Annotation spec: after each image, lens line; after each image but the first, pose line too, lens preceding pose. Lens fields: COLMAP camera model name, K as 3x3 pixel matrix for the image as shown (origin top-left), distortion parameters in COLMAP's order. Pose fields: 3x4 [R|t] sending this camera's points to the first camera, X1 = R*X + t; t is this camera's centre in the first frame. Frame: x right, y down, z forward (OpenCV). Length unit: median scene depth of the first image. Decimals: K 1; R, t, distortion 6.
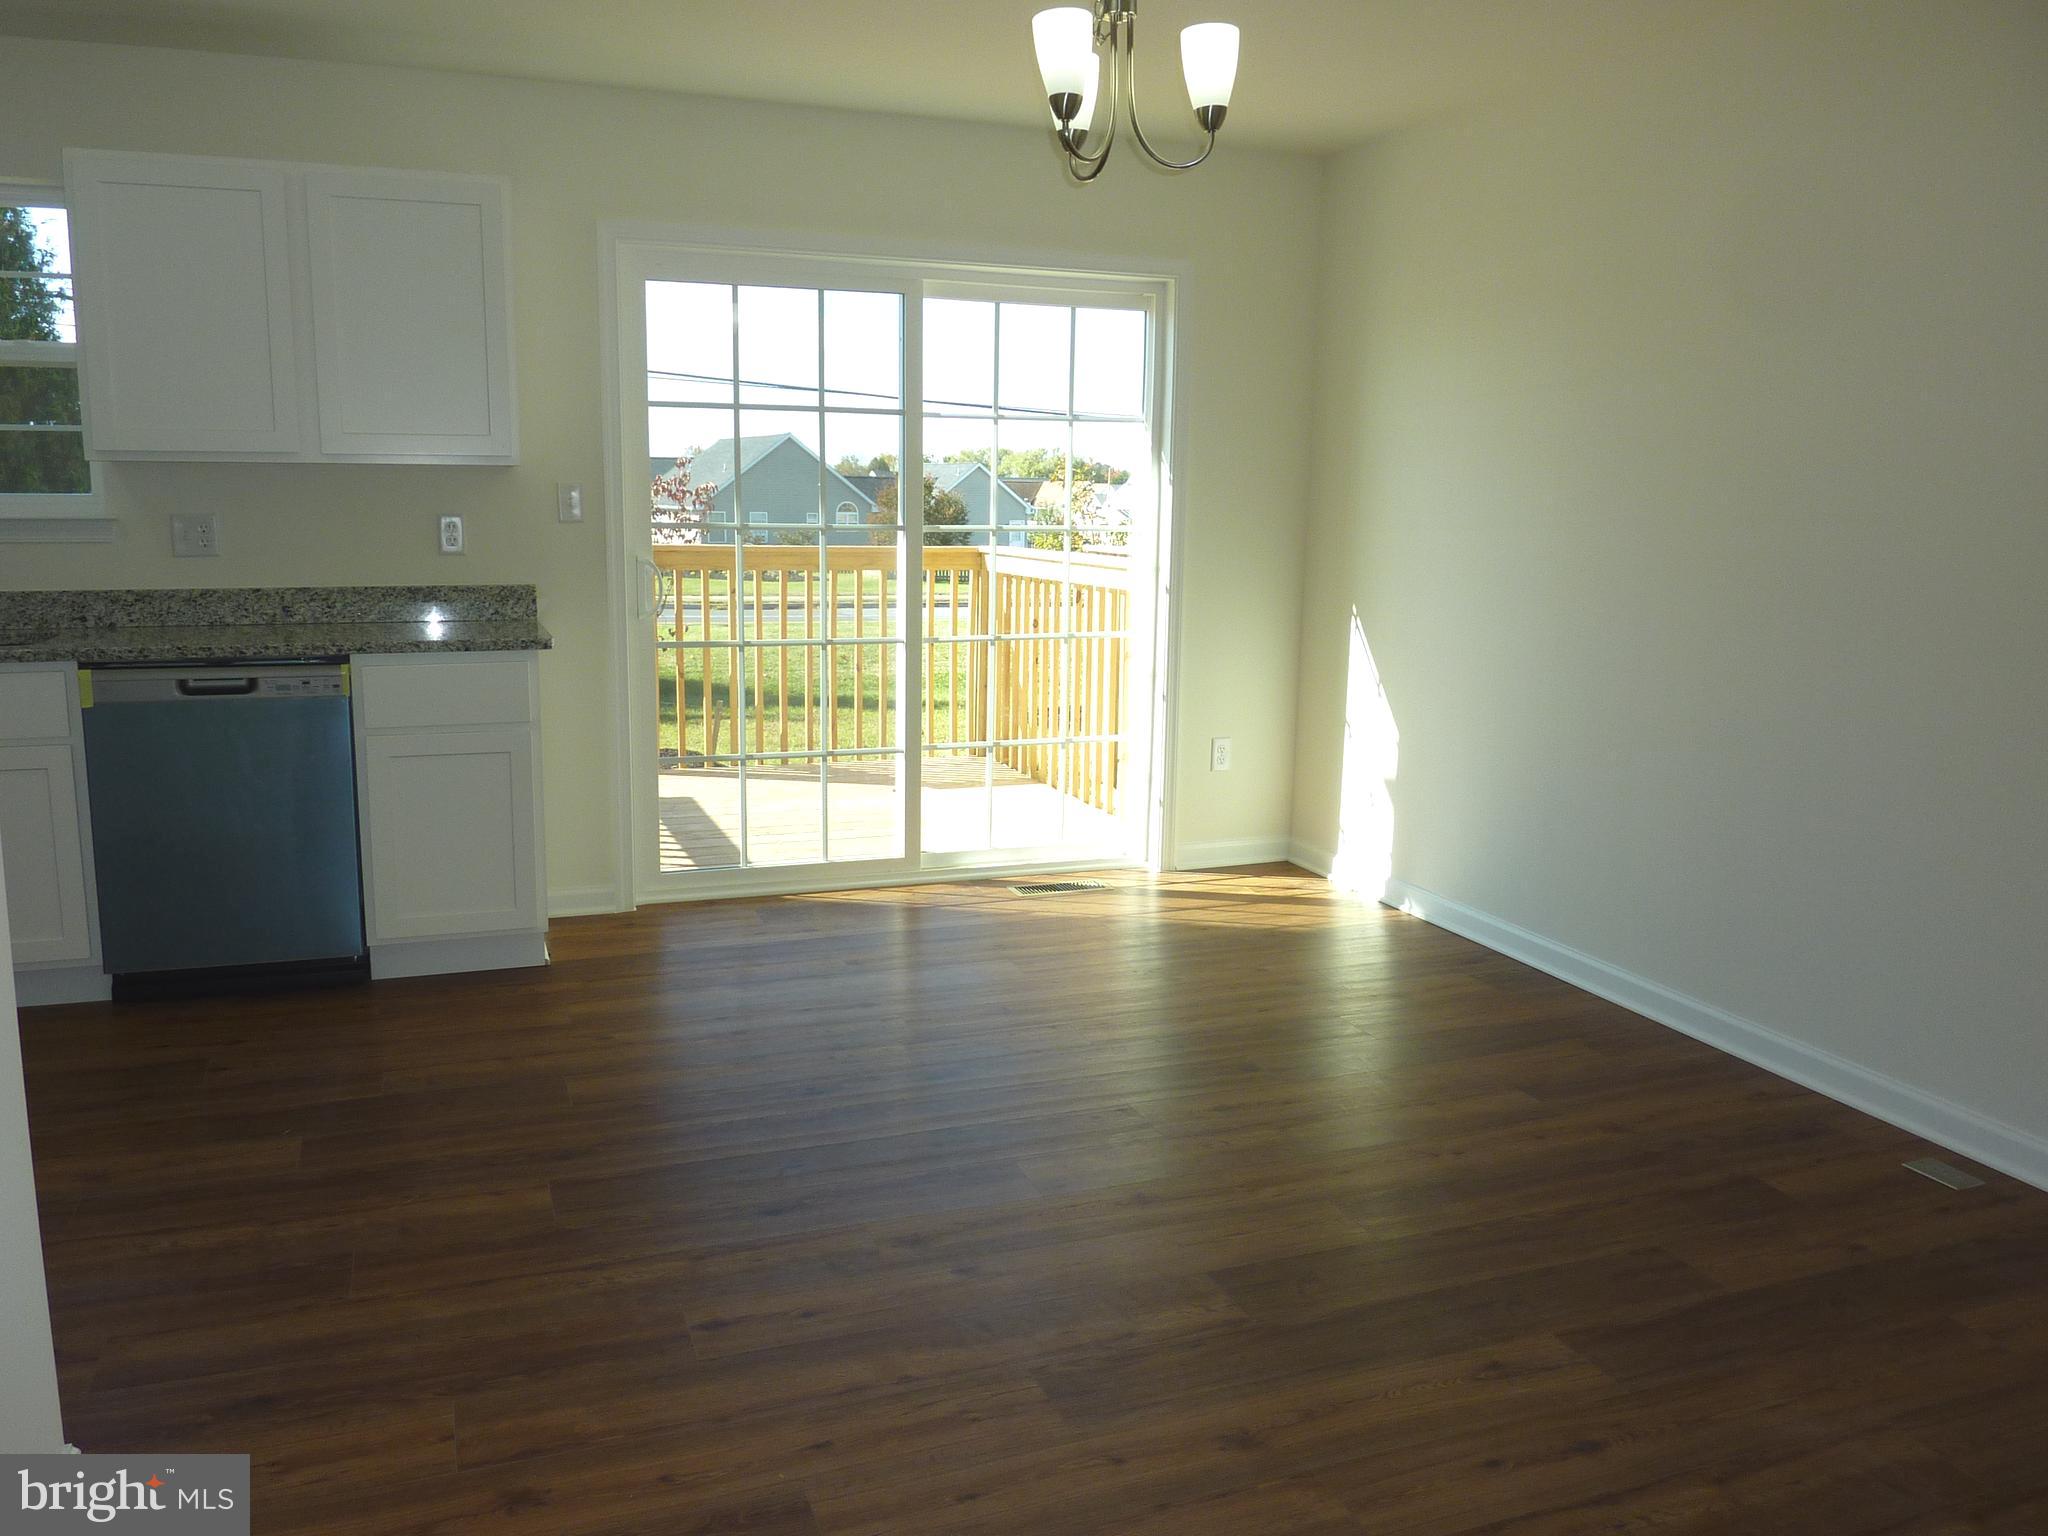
lens RADIAL K [[1517.0, 0, 996.3], [0, 1517.0, 766.6], [0, 0, 1]] dist [-0.047669, -0.000609]
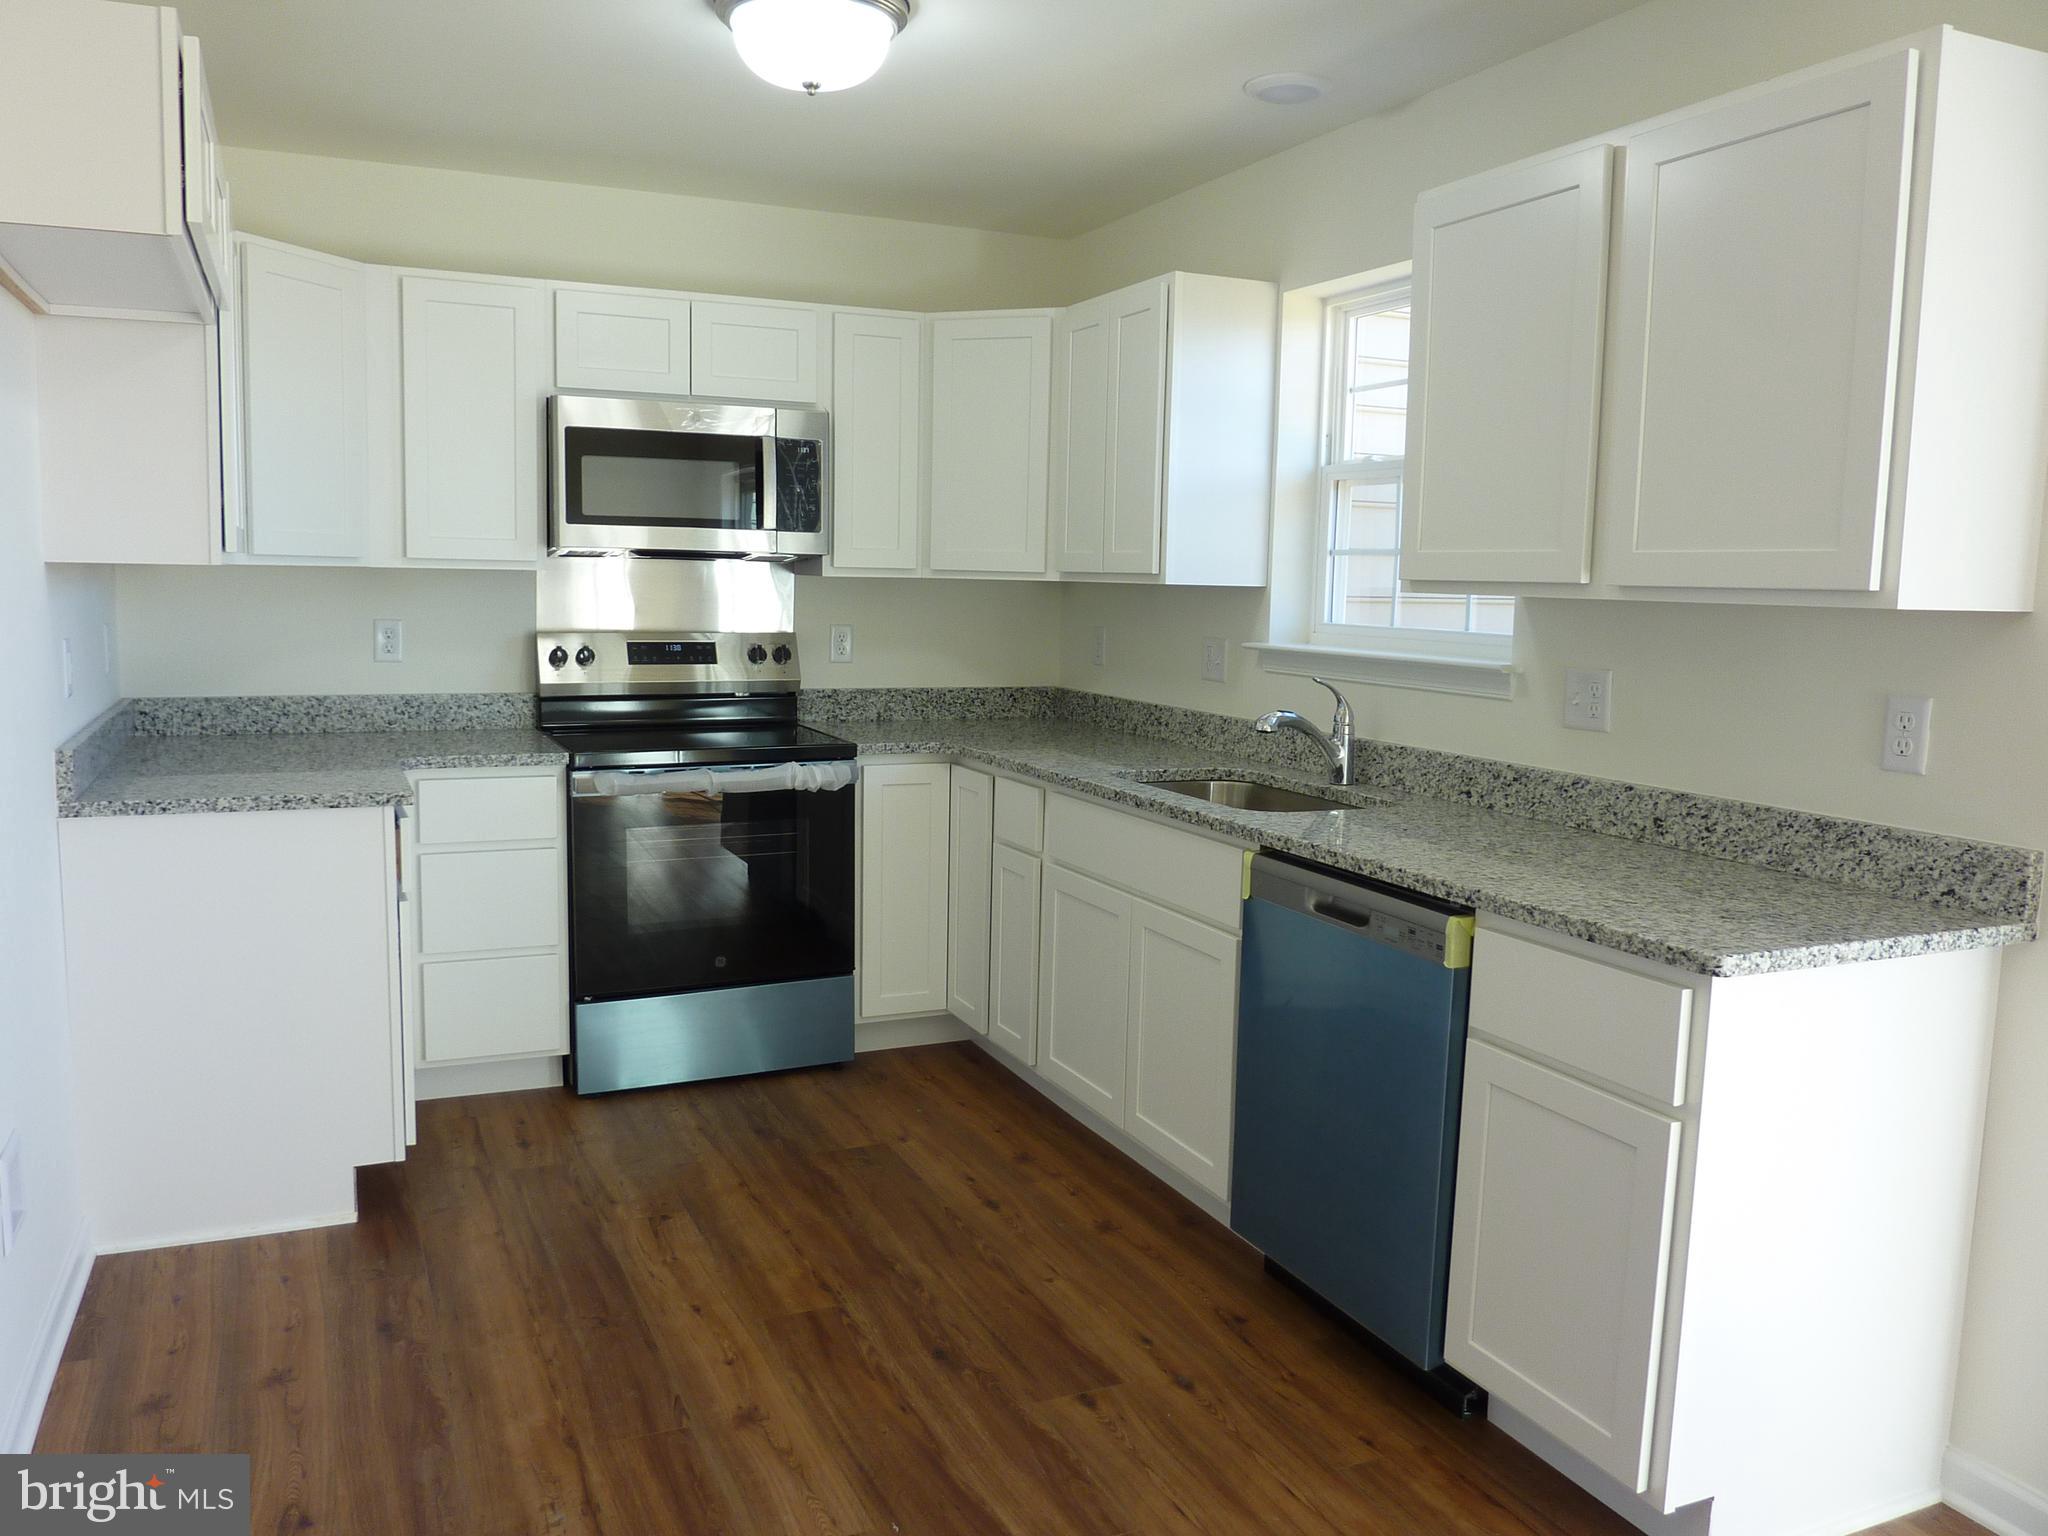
lens RADIAL K [[1517.0, 0, 996.3], [0, 1517.0, 766.6], [0, 0, 1]] dist [-0.047669, -0.000609]
pose [[0.063172, 0.105485, -0.992412, 0.145999], [-0.199213, 0.975719, 0.091029, -0.130182], [0.977918, 0.191951, 0.082652, 0.662681]]
